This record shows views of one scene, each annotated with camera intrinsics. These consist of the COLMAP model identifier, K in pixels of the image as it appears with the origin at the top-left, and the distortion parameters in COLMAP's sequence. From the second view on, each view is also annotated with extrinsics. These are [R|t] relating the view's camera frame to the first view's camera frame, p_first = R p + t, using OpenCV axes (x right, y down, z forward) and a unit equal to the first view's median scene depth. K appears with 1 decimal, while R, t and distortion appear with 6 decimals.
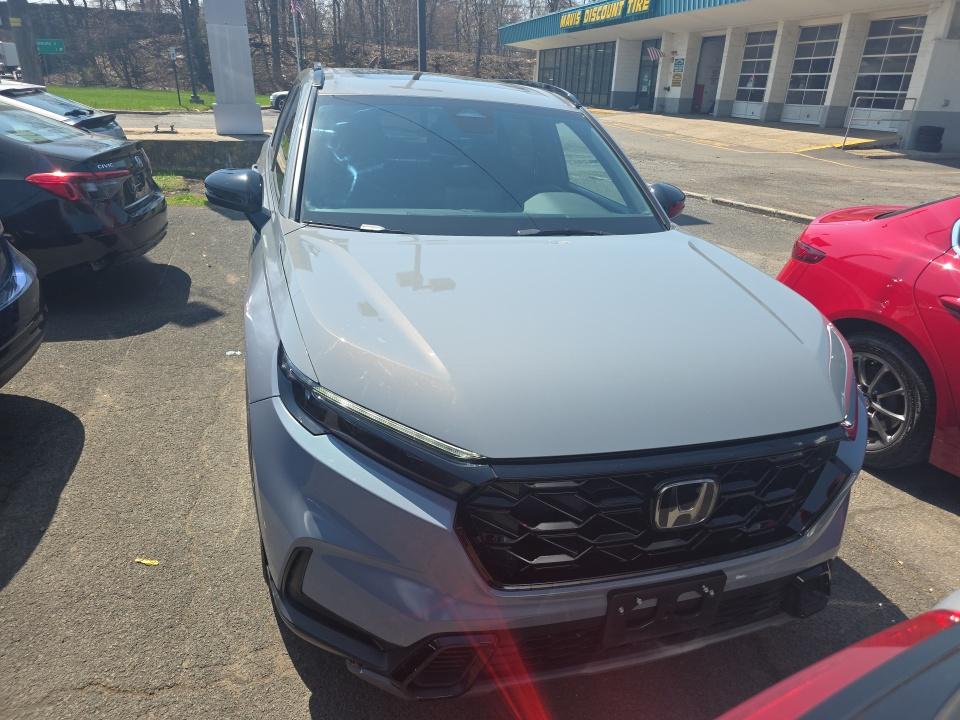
lens RADIAL K [[652.5, 0, 467.0], [0, 652.5, 361.3], [0, 0, 1]] dist [0.034724, -0.034819]
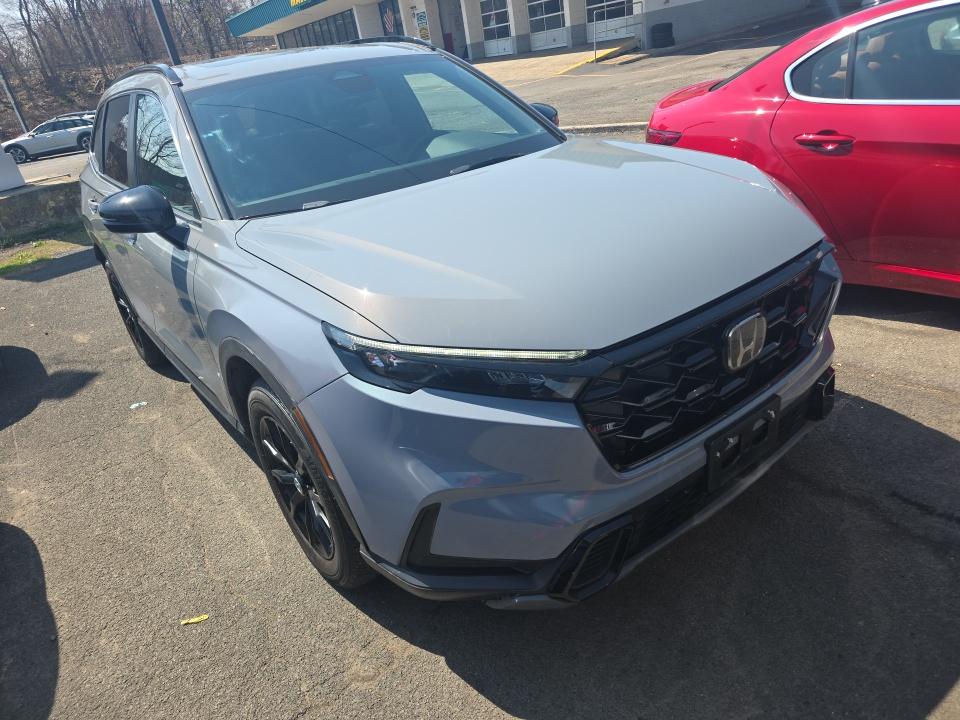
lens RADIAL K [[652.5, 0, 467.0], [0, 652.5, 361.3], [0, 0, 1]] dist [0.034724, -0.034819]
pose [[0.922973, -0.318820, 0.215578, -0.128199], [0.311029, 0.947812, 0.070091, 0.009028], [-0.226674, 0.002359, 0.973968, 0.008970]]
